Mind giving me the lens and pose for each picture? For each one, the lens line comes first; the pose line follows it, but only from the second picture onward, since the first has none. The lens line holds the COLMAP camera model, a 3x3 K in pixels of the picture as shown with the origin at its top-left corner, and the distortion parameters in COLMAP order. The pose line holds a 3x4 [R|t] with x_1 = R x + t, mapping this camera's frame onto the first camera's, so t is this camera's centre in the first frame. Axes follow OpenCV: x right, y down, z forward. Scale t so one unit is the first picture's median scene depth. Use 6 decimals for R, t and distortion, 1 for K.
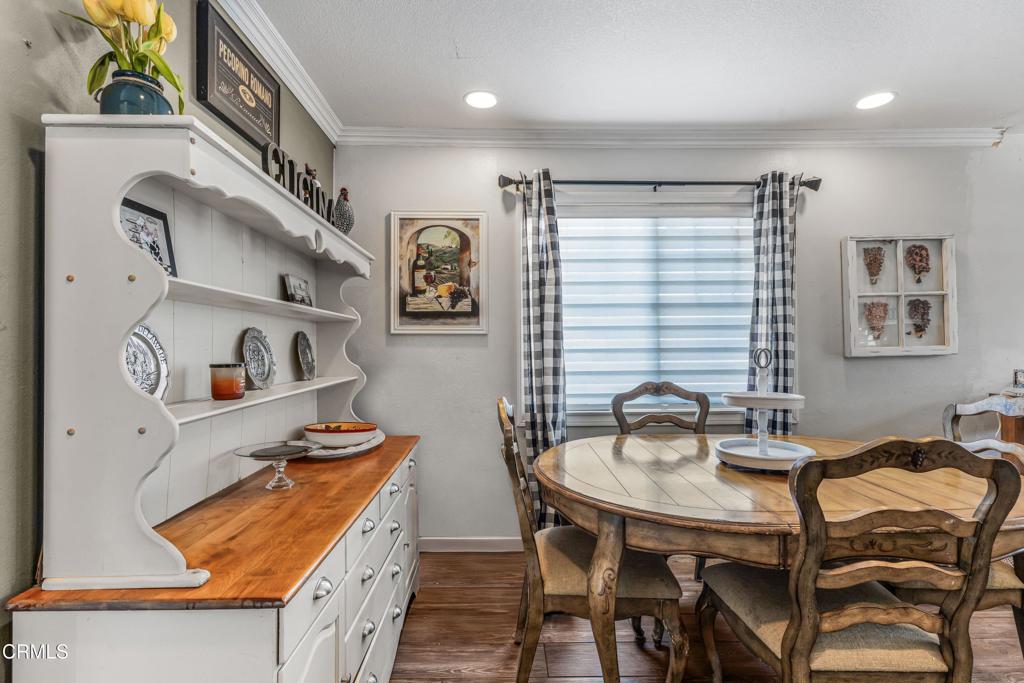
lens RADIAL K [[488.8, 0, 507.1], [0, 488.8, 340.4], [0, 0, 1]] dist [-0.000488, 0.000394]
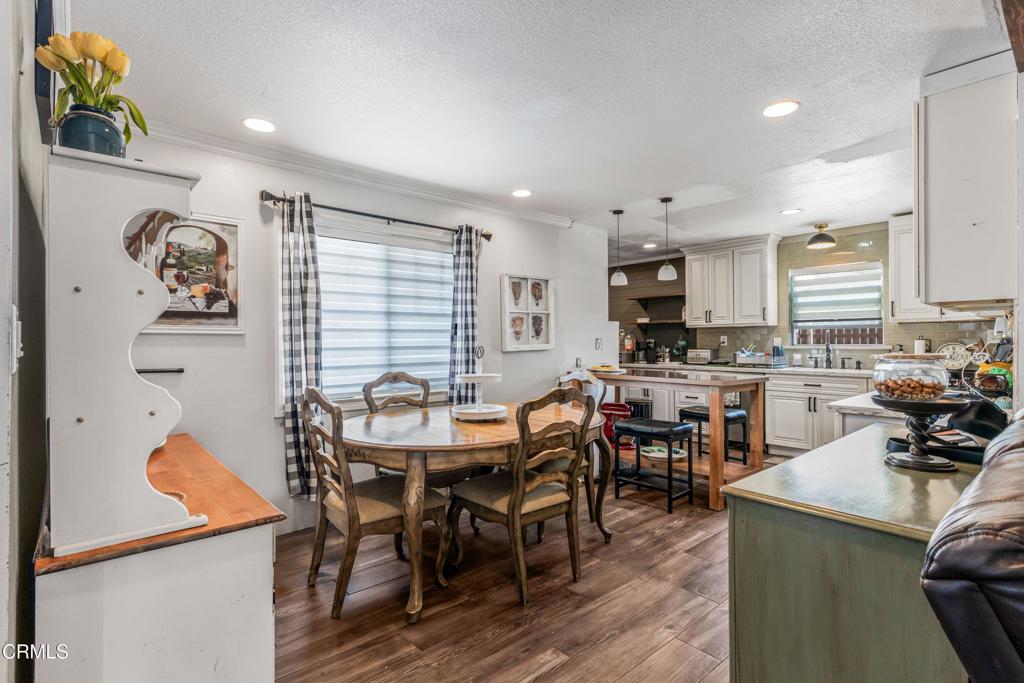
lens RADIAL K [[488.8, 0, 507.1], [0, 488.8, 340.4], [0, 0, 1]] dist [-0.000488, 0.000394]
pose [[0.766667, 0.002036, 0.642042, -0.292686], [-0.003893, 0.999991, 0.001477, -0.003455], [-0.642033, -0.003631, 0.766668, -0.192467]]
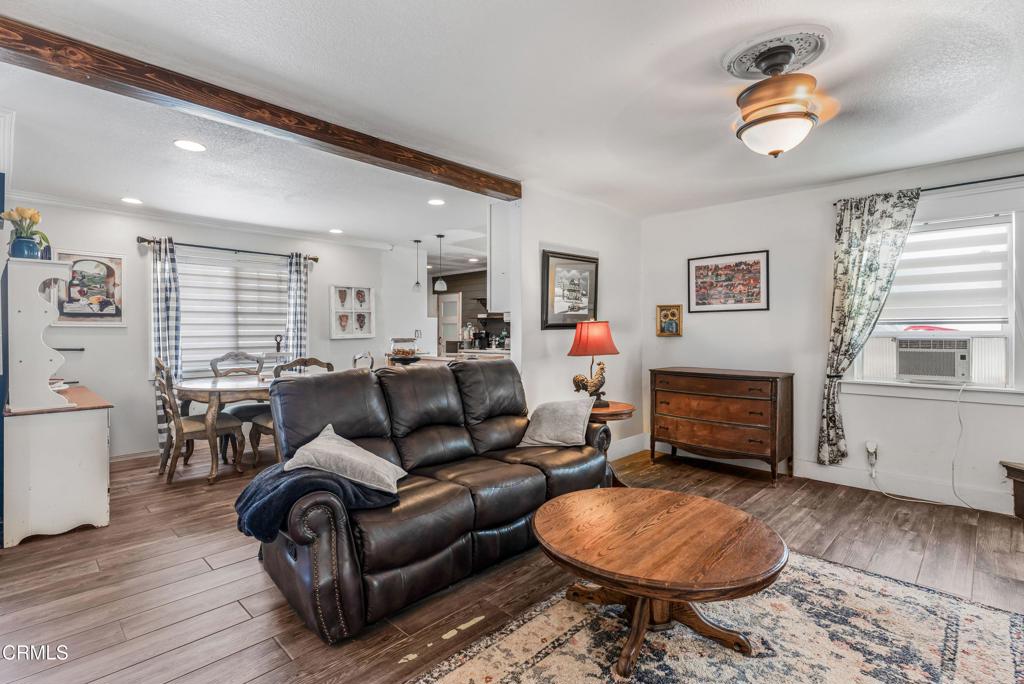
lens RADIAL K [[483.8, 0, 495.3], [0, 483.8, 331.9], [0, 0, 1]] dist [0.001152, 0.000509]
pose [[0.719713, 0.002581, 0.694267, -0.292005], [-0.005053, 0.999986, 0.001521, -0.005382], [-0.694254, -0.004602, 0.719716, -1.112798]]
